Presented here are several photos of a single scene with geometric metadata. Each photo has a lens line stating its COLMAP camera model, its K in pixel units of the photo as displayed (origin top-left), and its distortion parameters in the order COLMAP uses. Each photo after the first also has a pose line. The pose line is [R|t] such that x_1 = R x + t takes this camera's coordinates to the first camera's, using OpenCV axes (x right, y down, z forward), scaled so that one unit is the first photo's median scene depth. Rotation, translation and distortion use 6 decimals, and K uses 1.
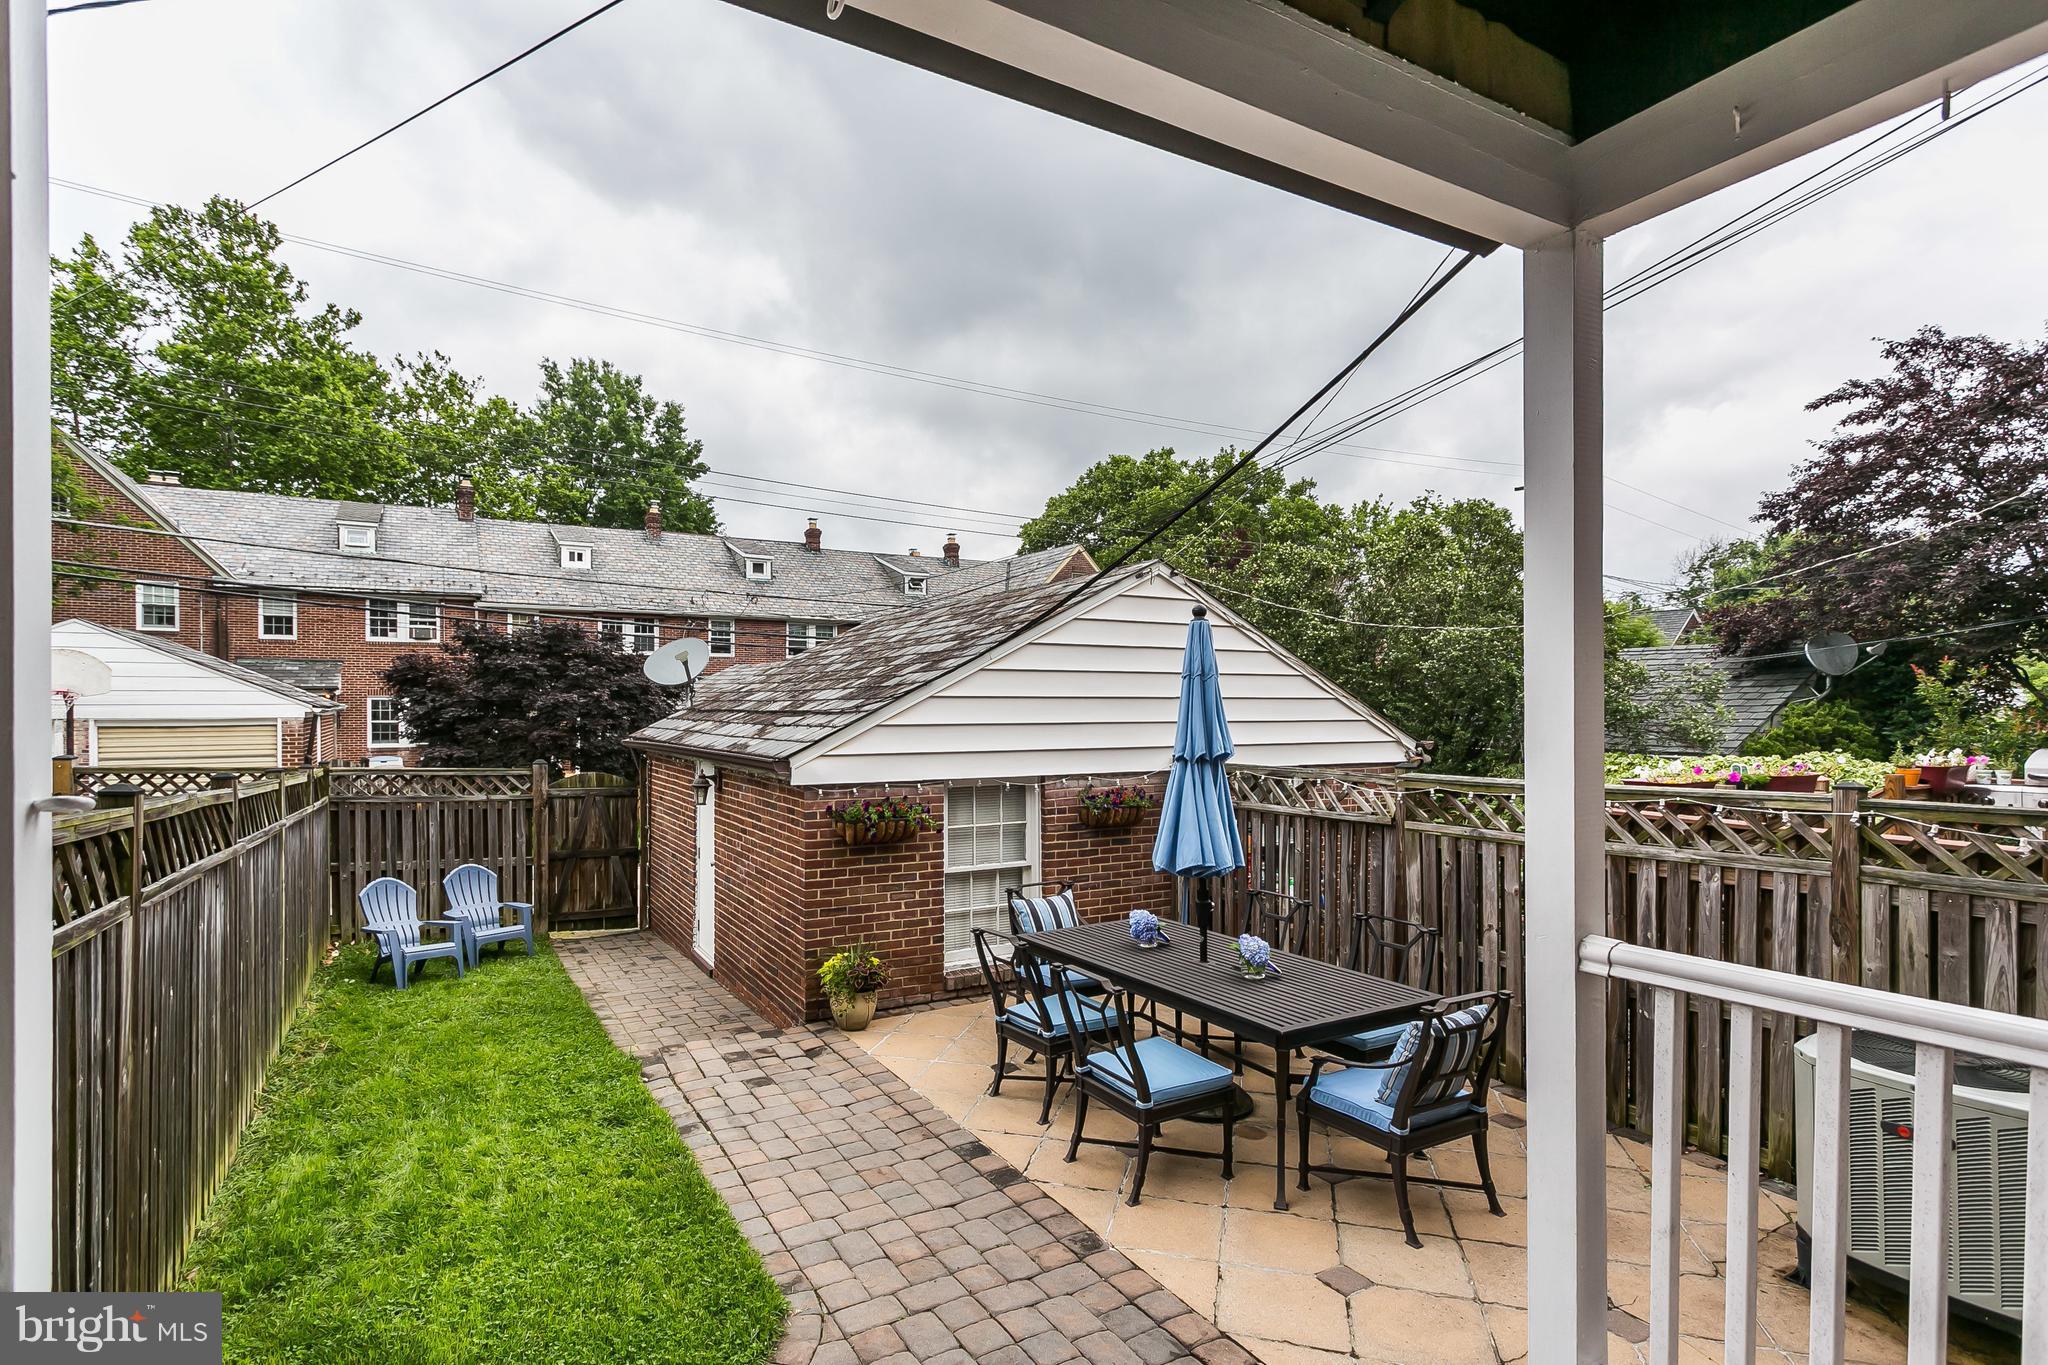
lens RADIAL K [[998.4, 0, 1014.0], [0, 998.4, 663.0], [0, 0, 1]] dist [0.001097, 0.000723]
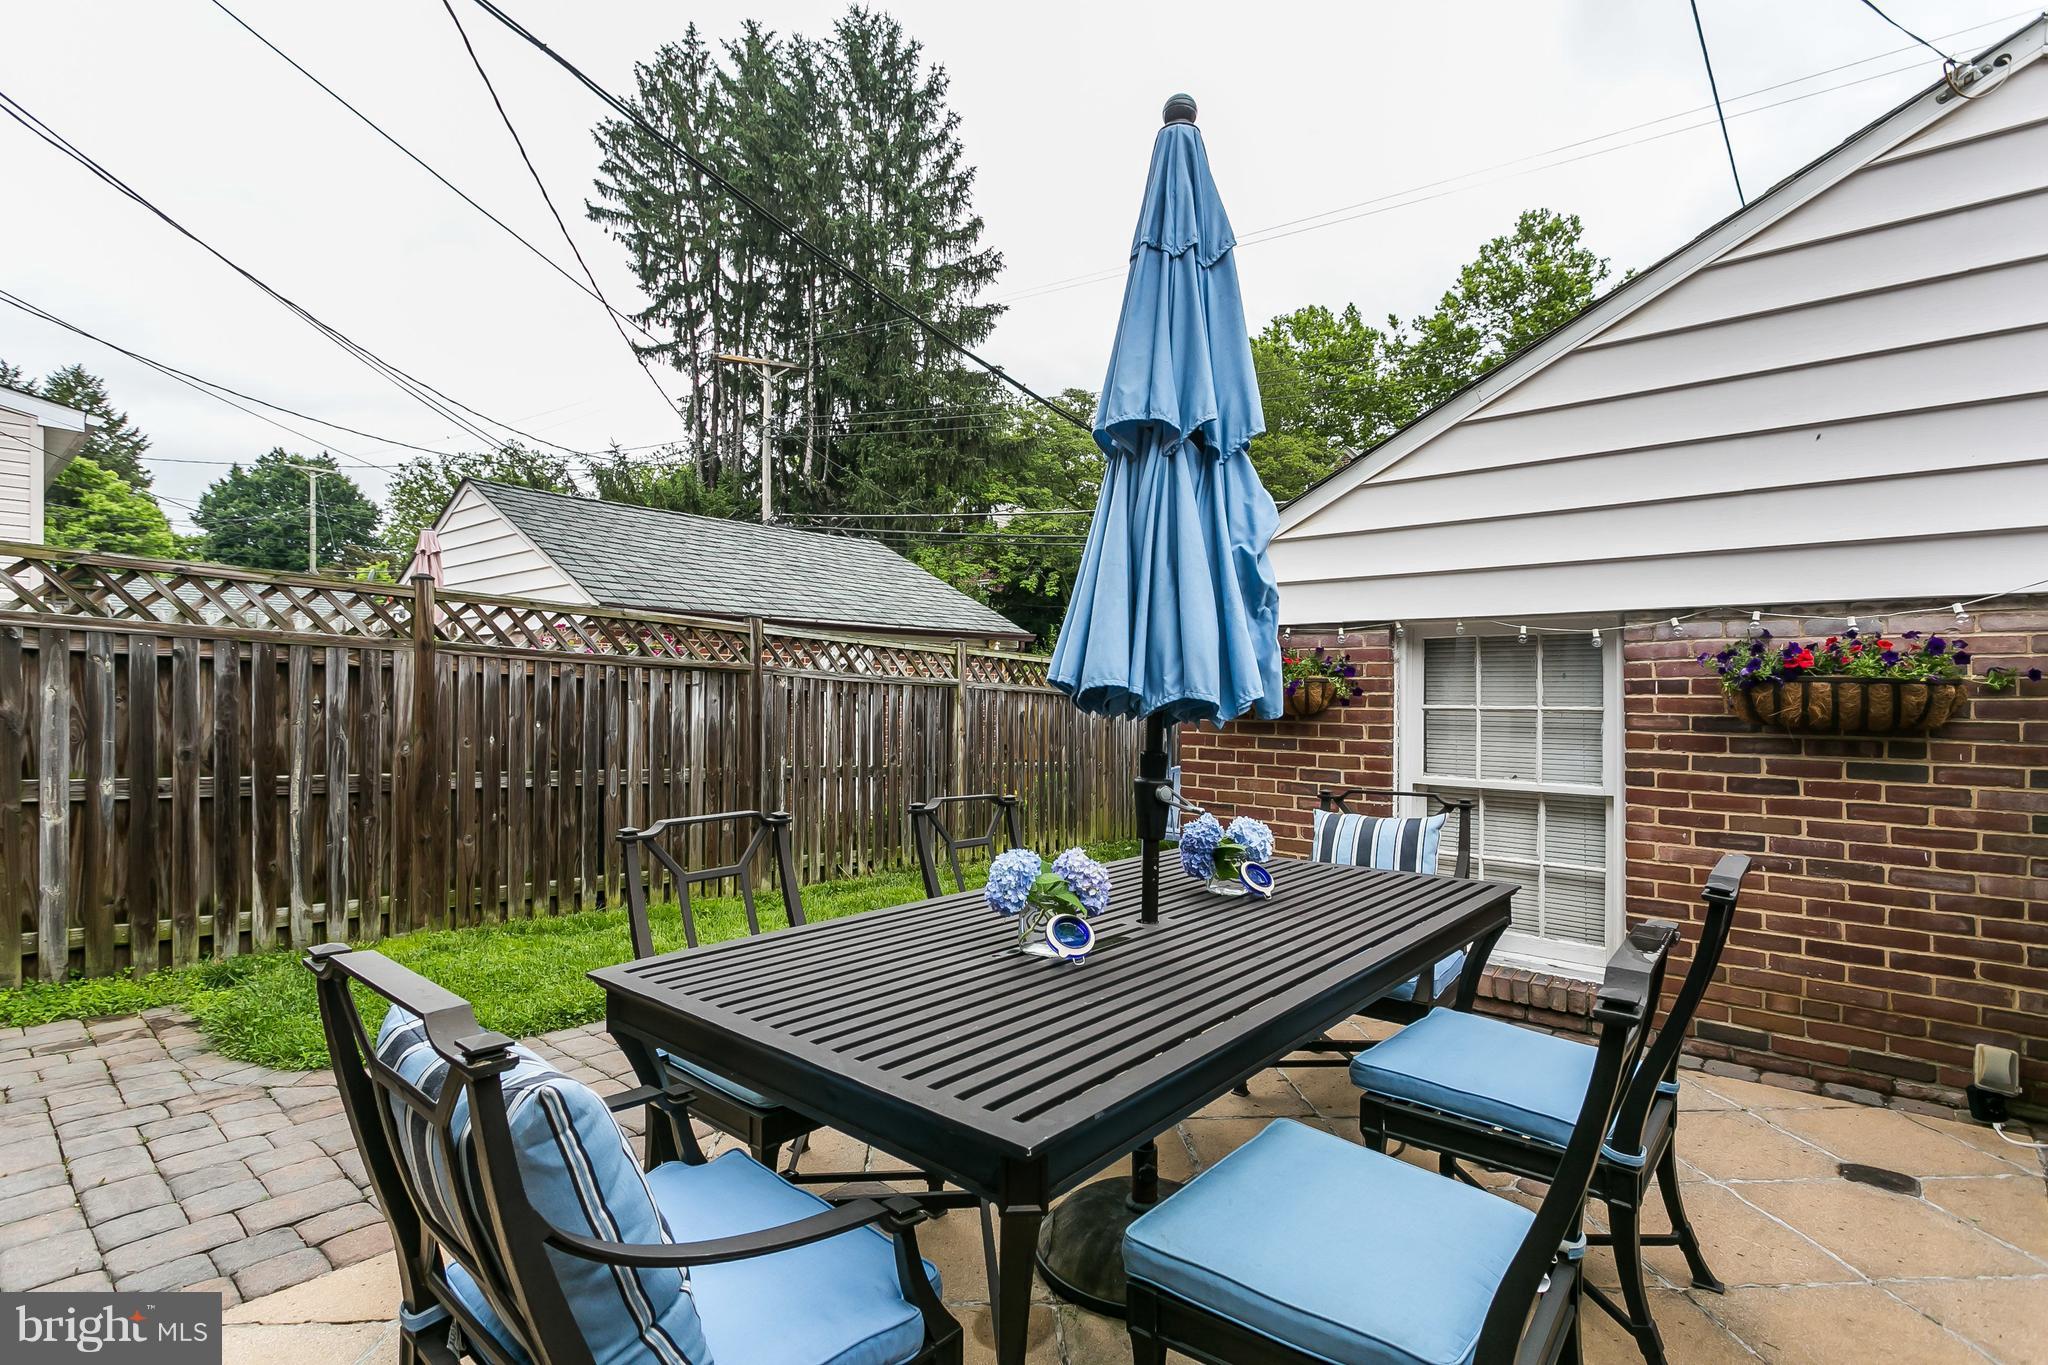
lens RADIAL K [[987.3, 0, 1009.6], [0, 987.3, 683.6], [0, 0, 1]] dist [0.001953, 0.001445]
pose [[0.334115, 0.000035, -0.942532, 0.382802], [0.041801, 0.999016, 0.014855, 0.128634], [0.941605, -0.044361, 0.333785, 0.564278]]
